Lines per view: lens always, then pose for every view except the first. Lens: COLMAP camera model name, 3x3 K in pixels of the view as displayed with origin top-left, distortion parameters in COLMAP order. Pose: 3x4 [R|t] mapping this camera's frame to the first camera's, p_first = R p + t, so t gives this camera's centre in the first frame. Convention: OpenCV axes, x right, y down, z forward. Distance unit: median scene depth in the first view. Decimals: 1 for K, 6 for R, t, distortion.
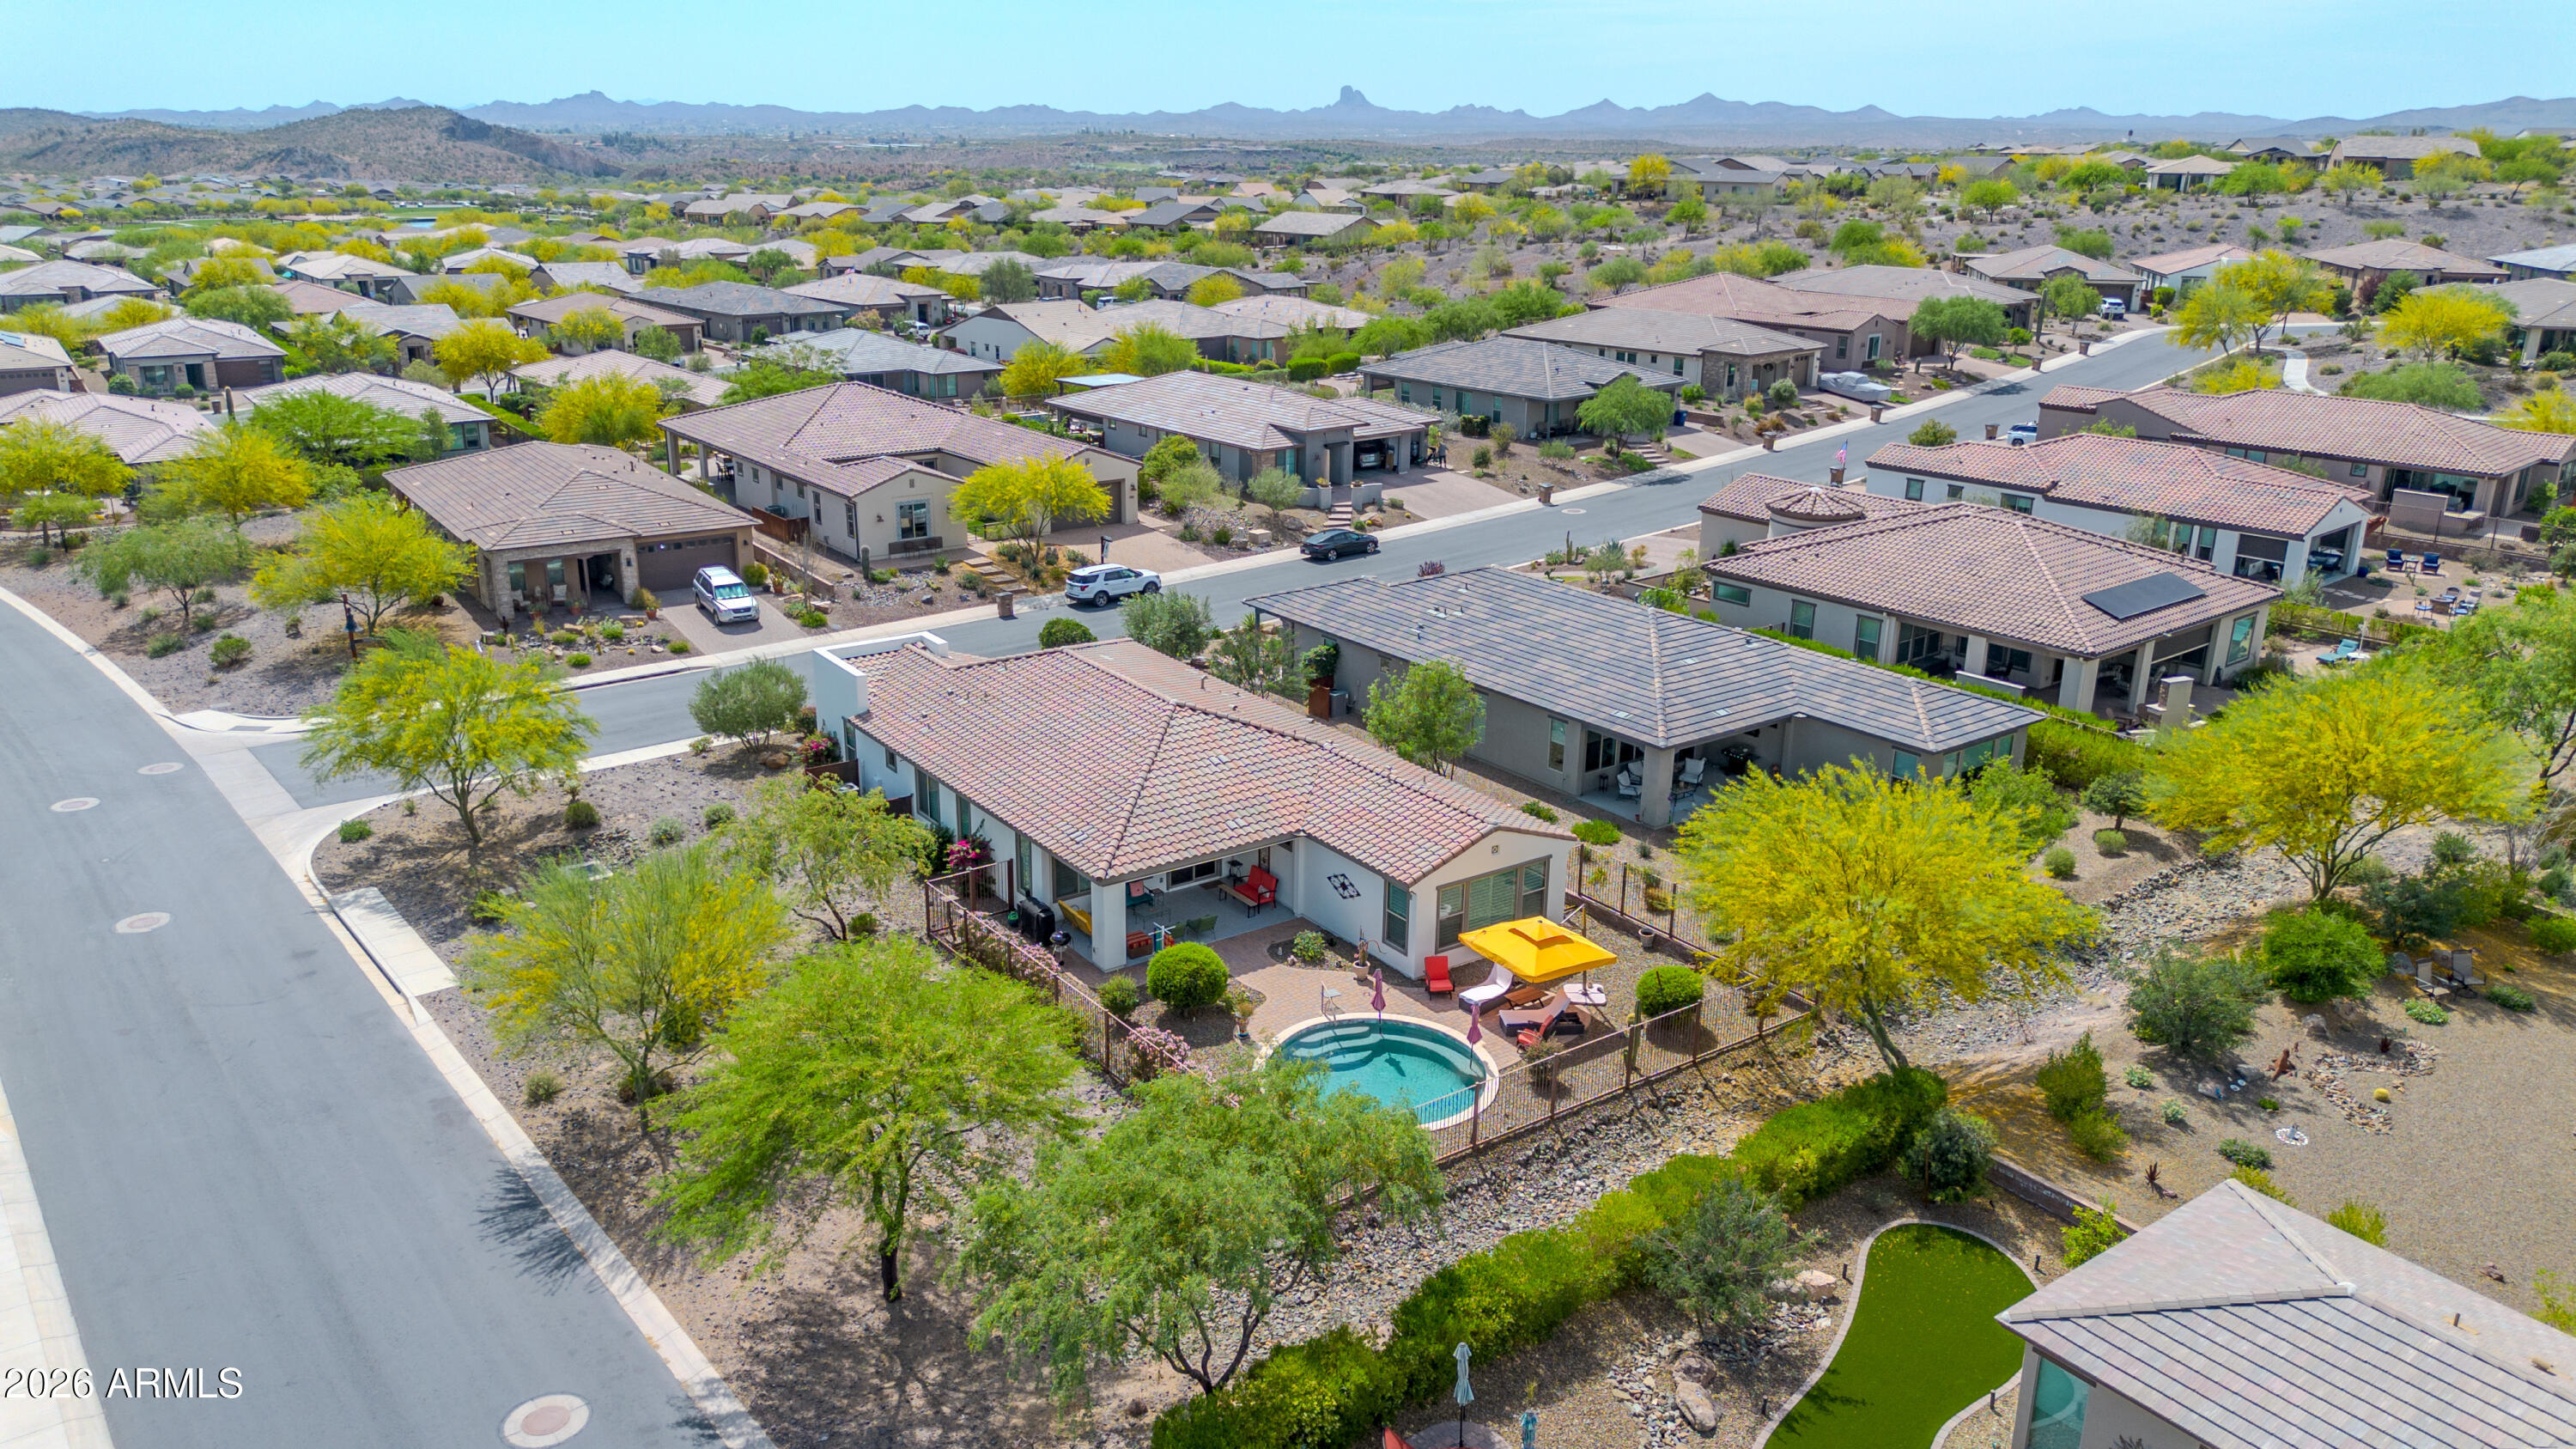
lens RADIAL K [[1837.9, 0, 1295.2], [0, 1837.9, 737.2], [0, 0, 1]] dist [0.062665, -0.063141]
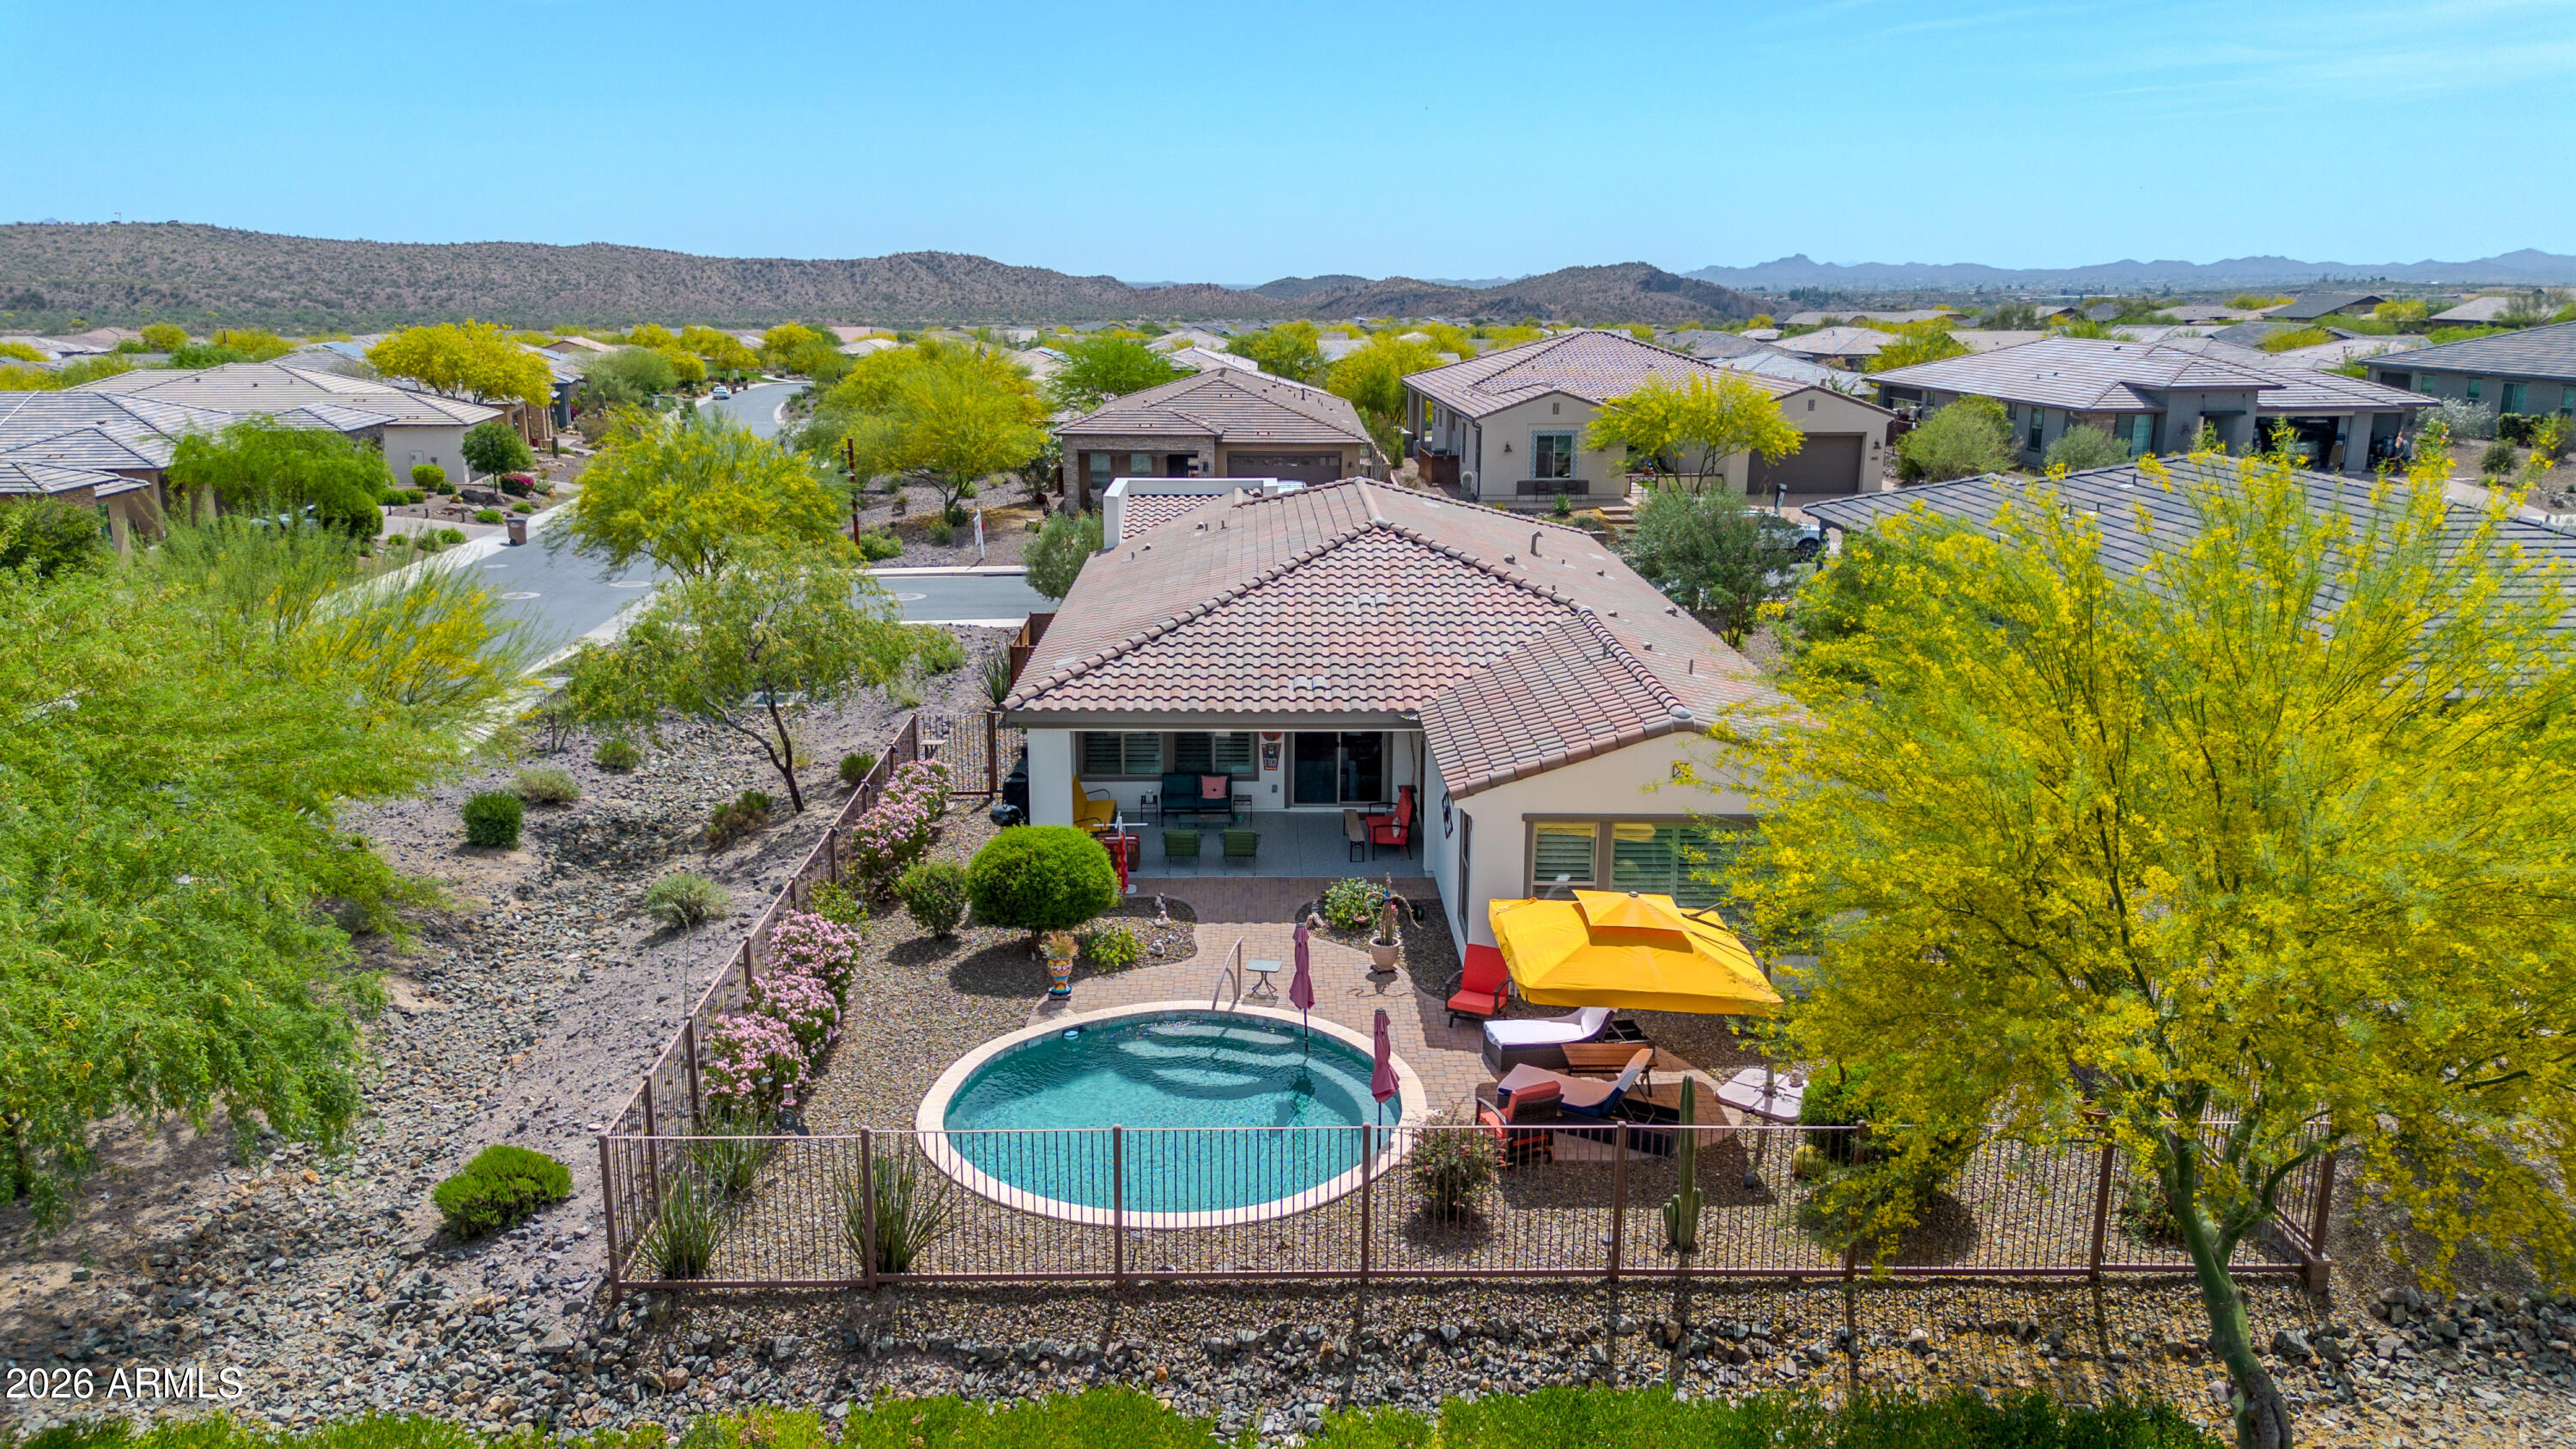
lens RADIAL K [[1837.9, 0, 1284.6], [0, 1837.9, 732.3], [0, 0, 1]] dist [0.062665, -0.063141]
pose [[0.821707, 0.126788, -0.555628, 0.158619], [-0.171870, 0.984678, -0.029483, 0.045210], [0.543377, 0.119722, 0.830908, 0.286547]]
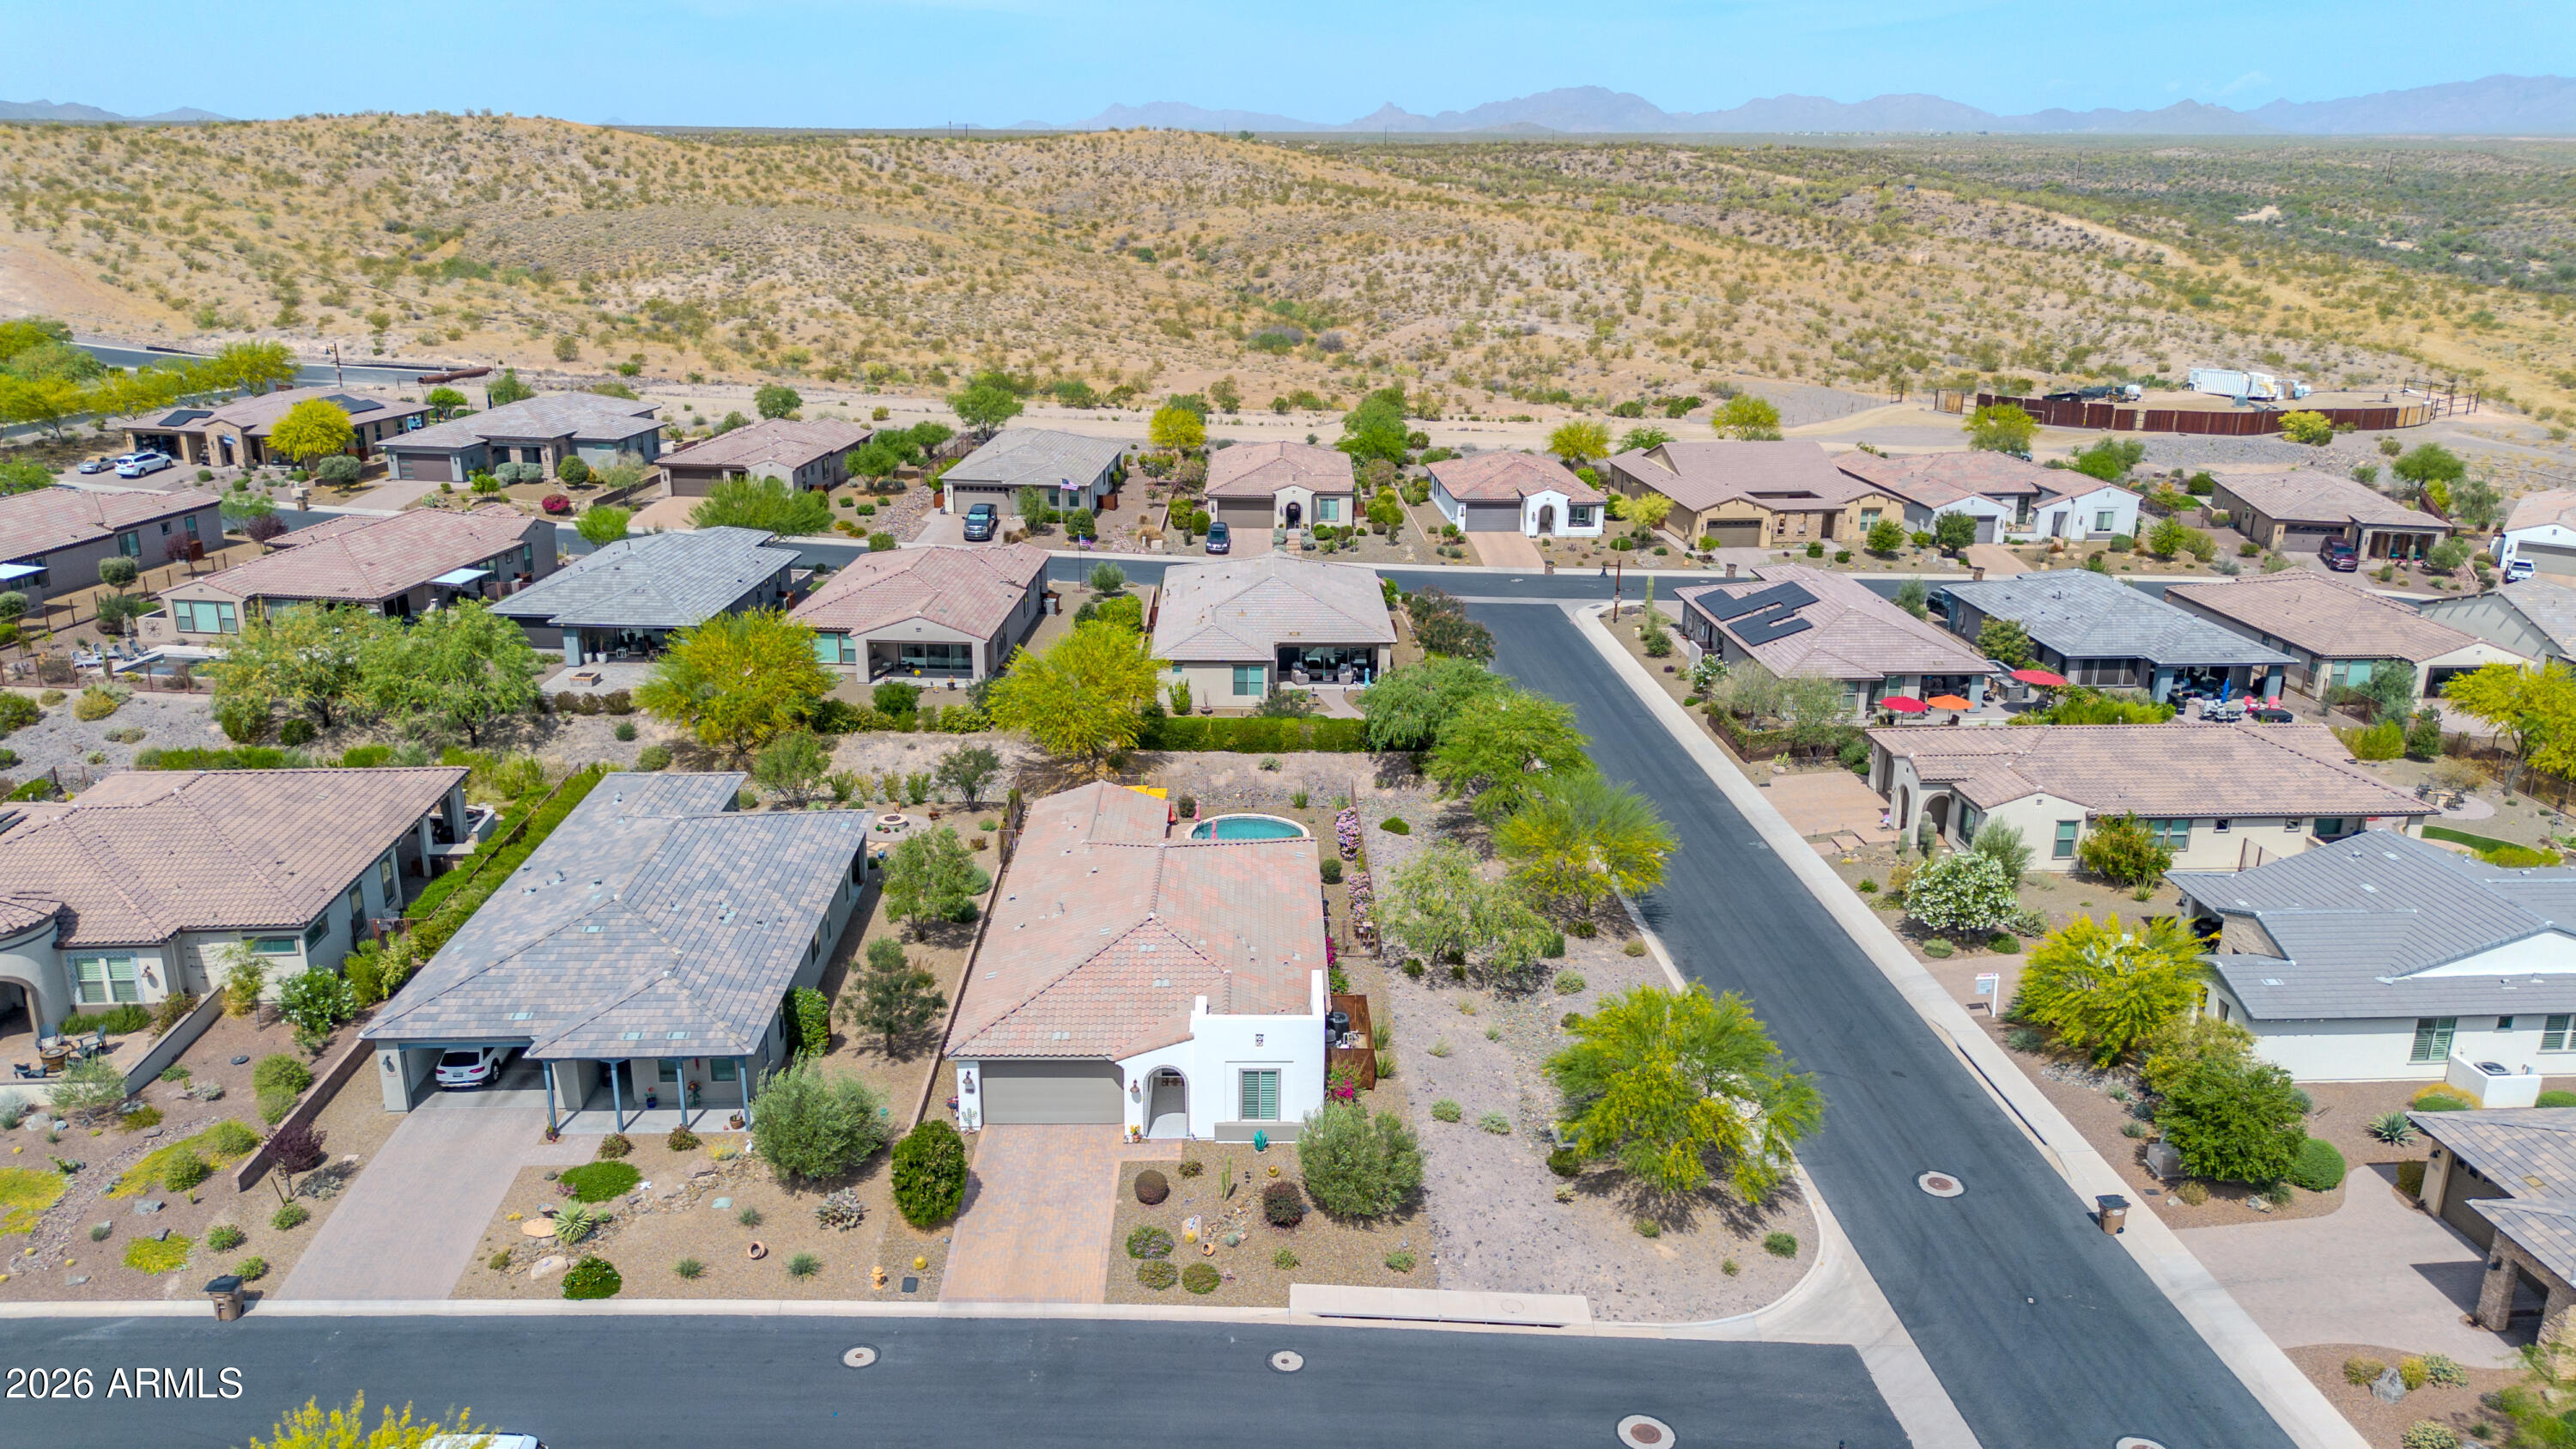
lens RADIAL K [[1837.9, 0, 1307.1], [0, 1837.9, 722.0], [0, 0, 1]] dist [0.062665, -0.063141]
pose [[-0.826113, -0.190278, 0.530407, -0.496266], [0.156243, 0.827015, 0.540032, -0.469744], [-0.541411, 0.529000, -0.653478, 1.053859]]
